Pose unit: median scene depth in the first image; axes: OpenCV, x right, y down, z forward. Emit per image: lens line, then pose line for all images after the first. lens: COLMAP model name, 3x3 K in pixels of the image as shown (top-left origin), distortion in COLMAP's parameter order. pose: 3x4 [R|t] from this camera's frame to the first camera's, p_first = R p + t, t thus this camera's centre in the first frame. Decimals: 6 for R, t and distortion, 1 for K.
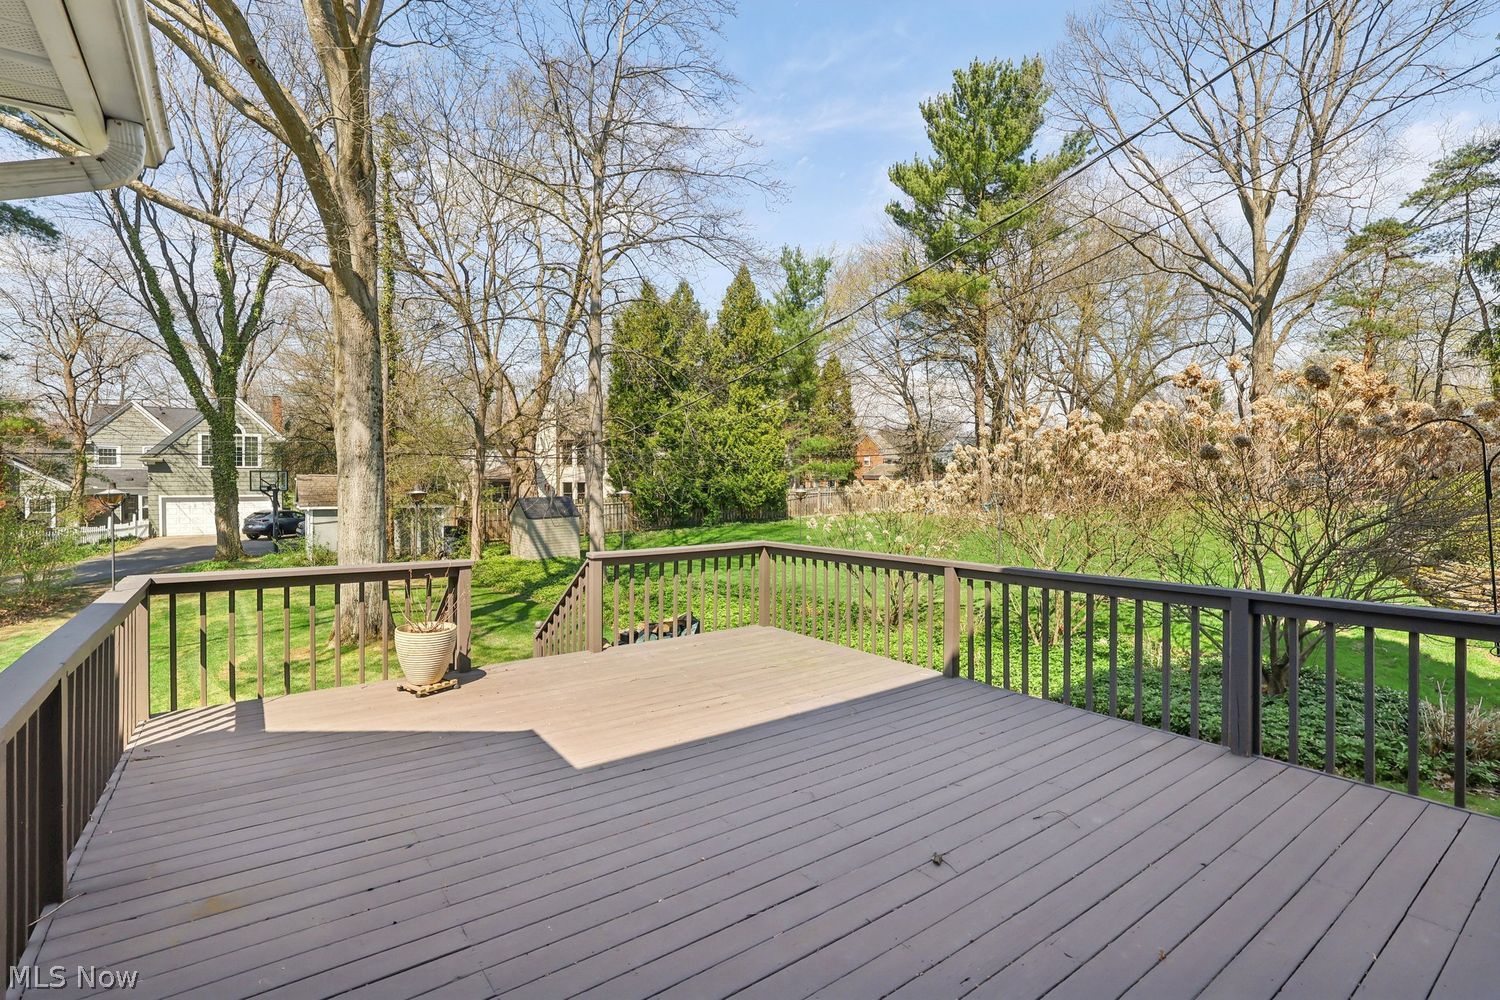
lens RADIAL K [[691.7, 0, 751.7], [0, 691.7, 480.0], [0, 0, 1]] dist [-0.002558, -0.000507]
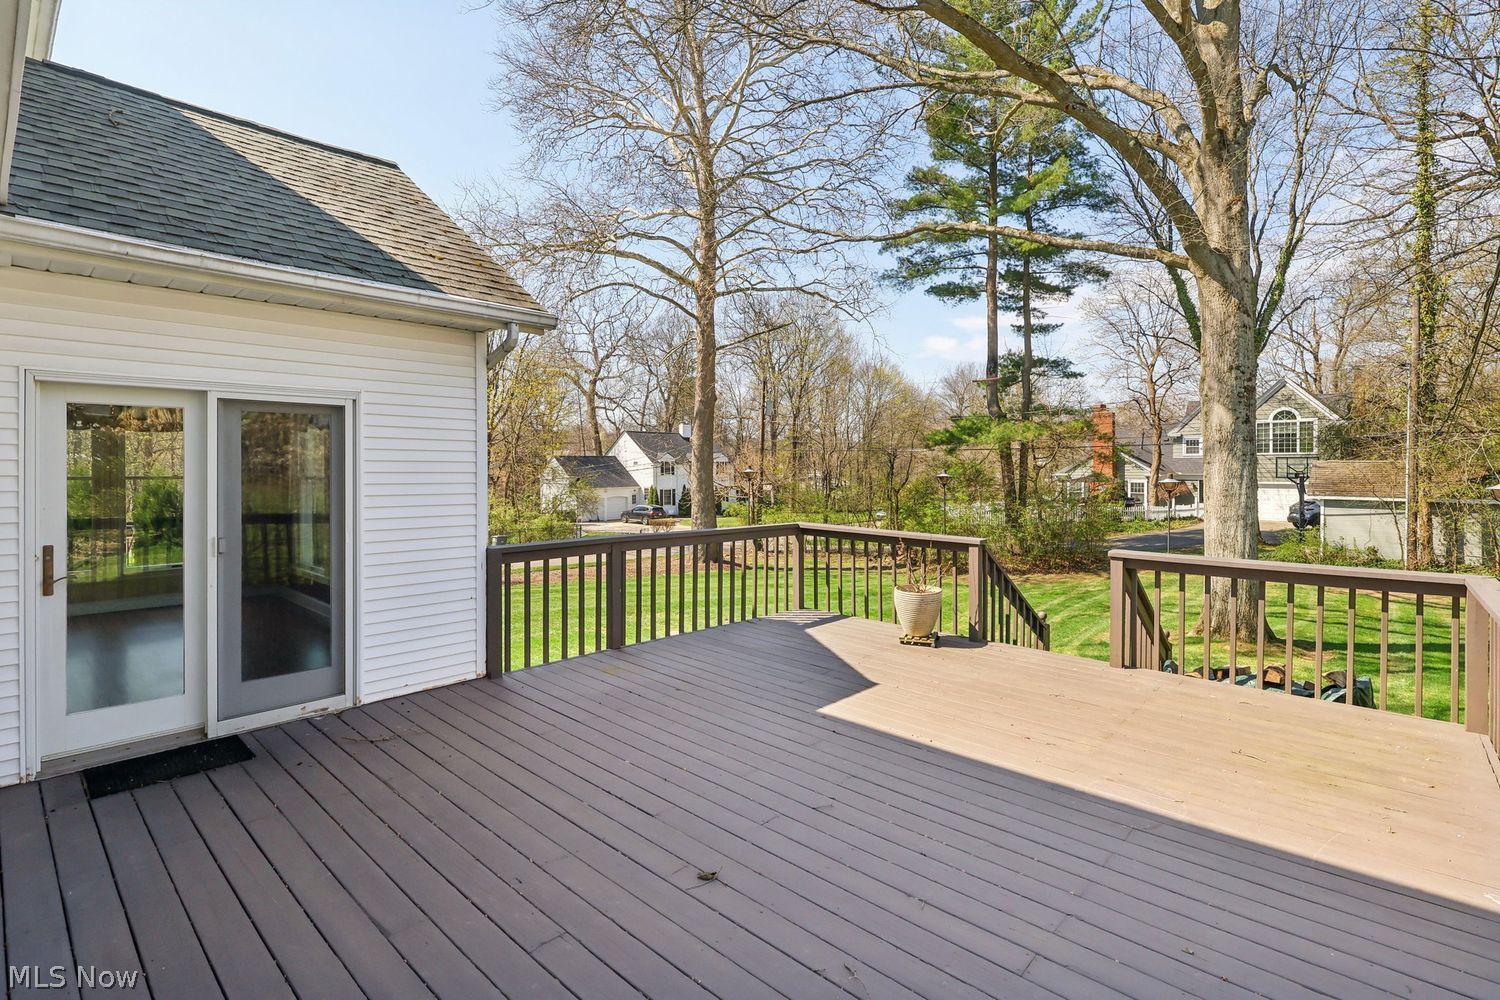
lens RADIAL K [[701.3, 0, 751.8], [0, 701.3, 466.7], [0, 0, 1]] dist [0.002647, 0.000110]
pose [[0.195039, -0.000129, -0.980796, 0.789013], [-0.000706, 1.000000, -0.000272, 0.003523], [0.980795, 0.000746, 0.195039, 0.577754]]
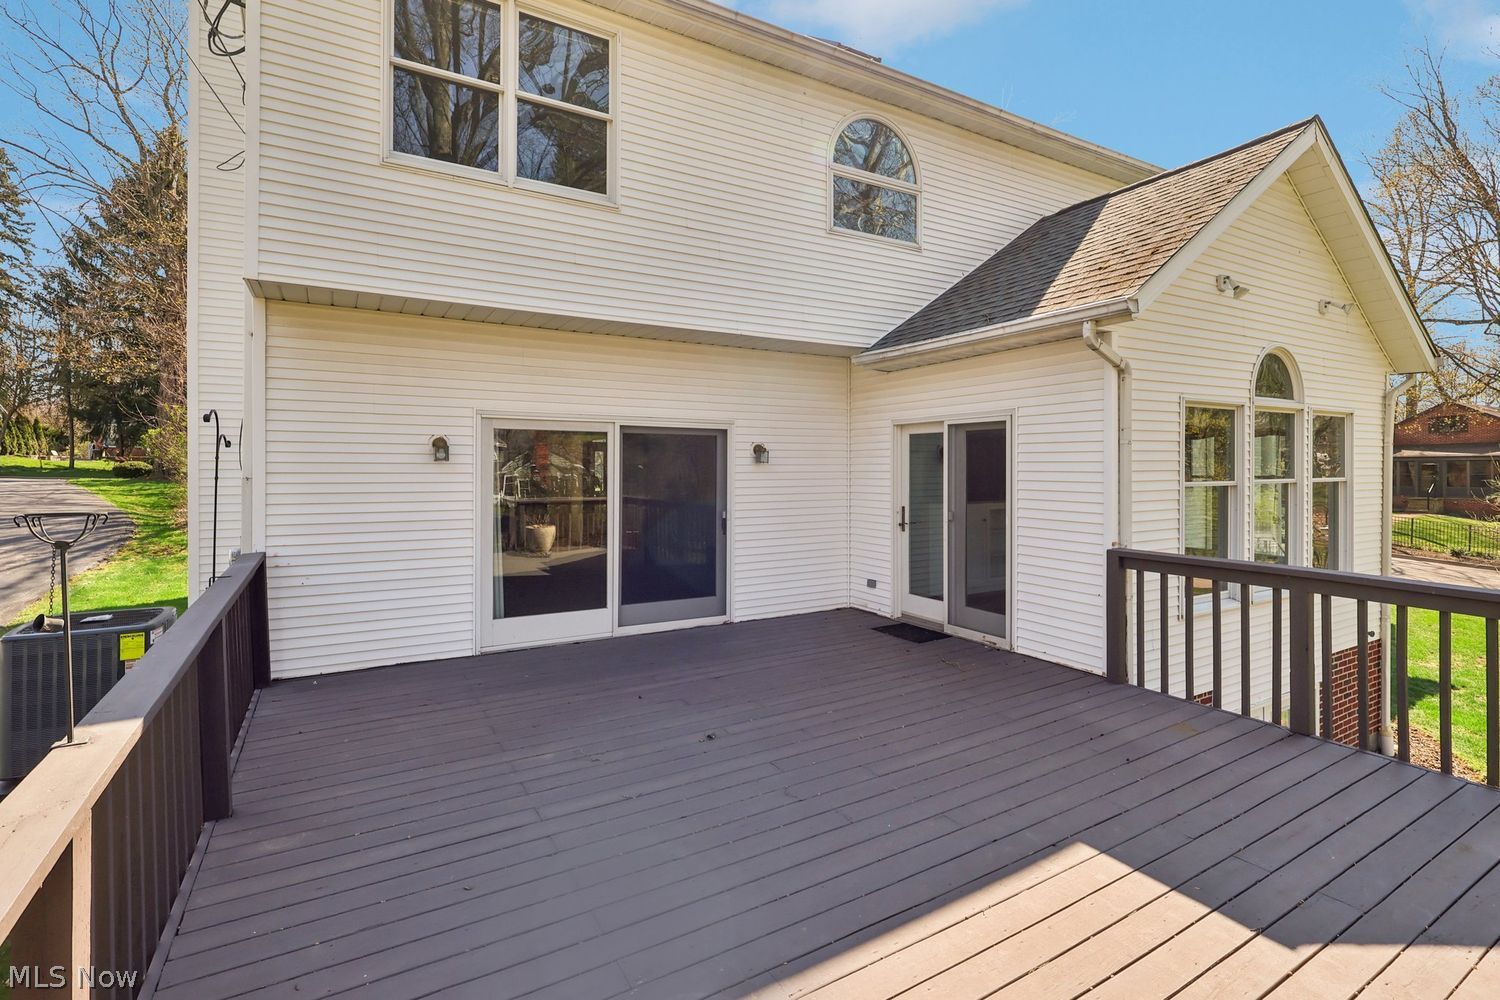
lens RADIAL K [[701.3, 0, 751.8], [0, 701.3, 466.7], [0, 0, 1]] dist [0.002647, 0.000110]
pose [[-0.994866, 0.001829, 0.101188, 0.028884], [0.001635, 0.999997, -0.002001, 0.005815], [-0.101191, -0.001826, -0.994865, 1.576866]]
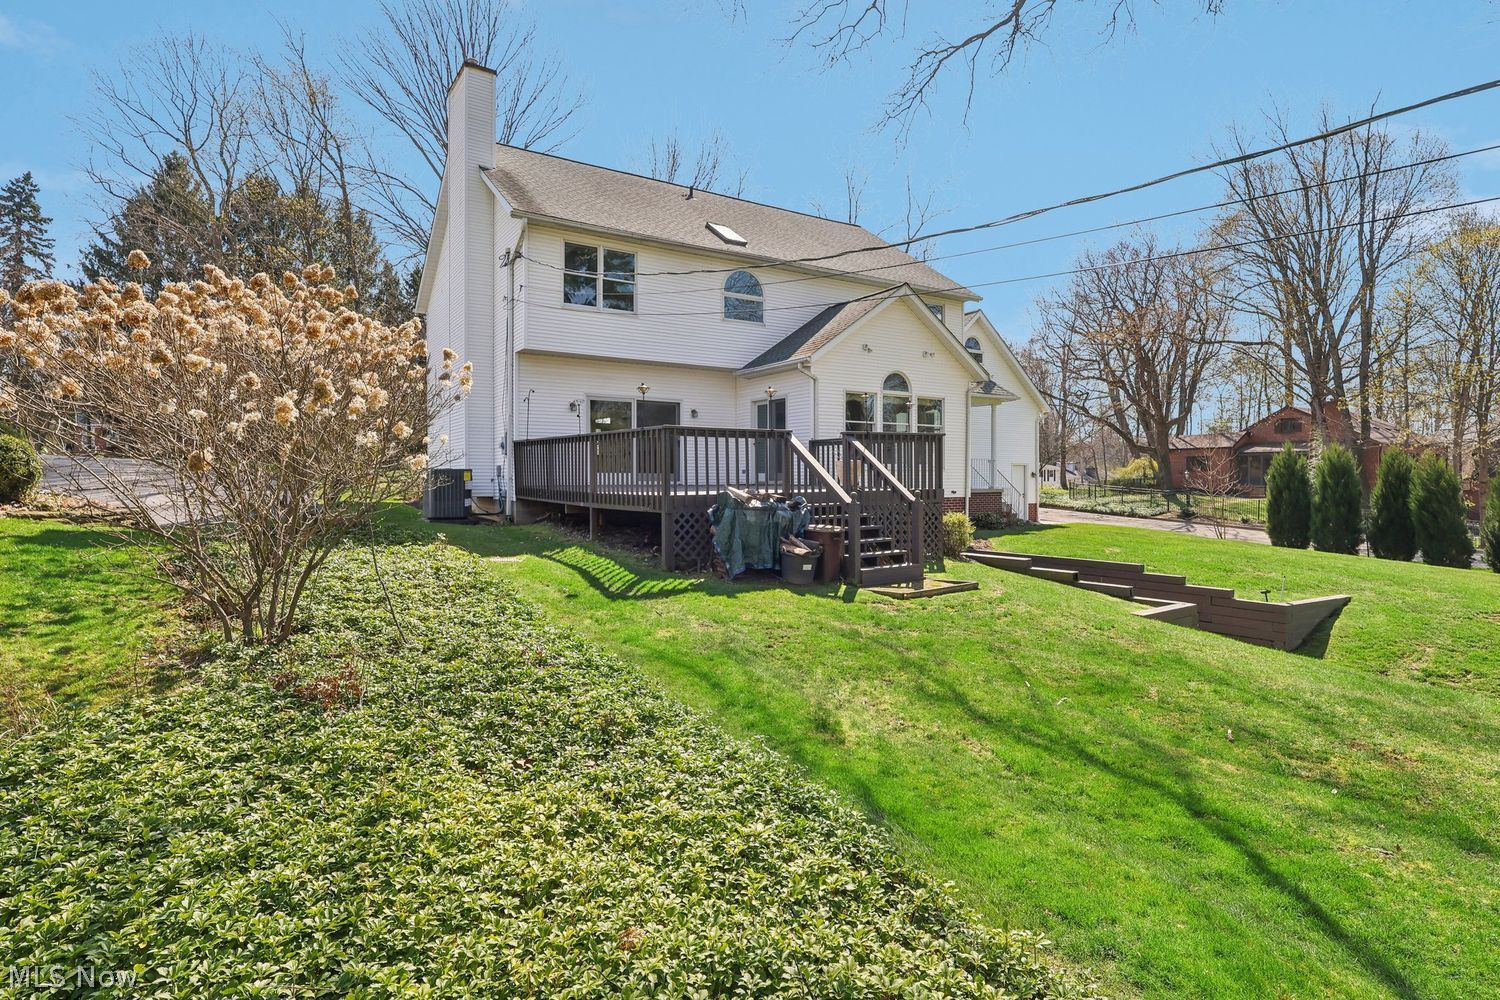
lens RADIAL K [[773.2, 0, 745.1], [0, 773.2, 473.7], [0, 0, 1]] dist [-0.001792, -0.000095]
pose [[-0.998557, 0.002330, 0.053642, -0.276276], [0.001754, 0.999940, -0.010783, 0.297474], [-0.053664, -0.010673, -0.998502, 3.774175]]
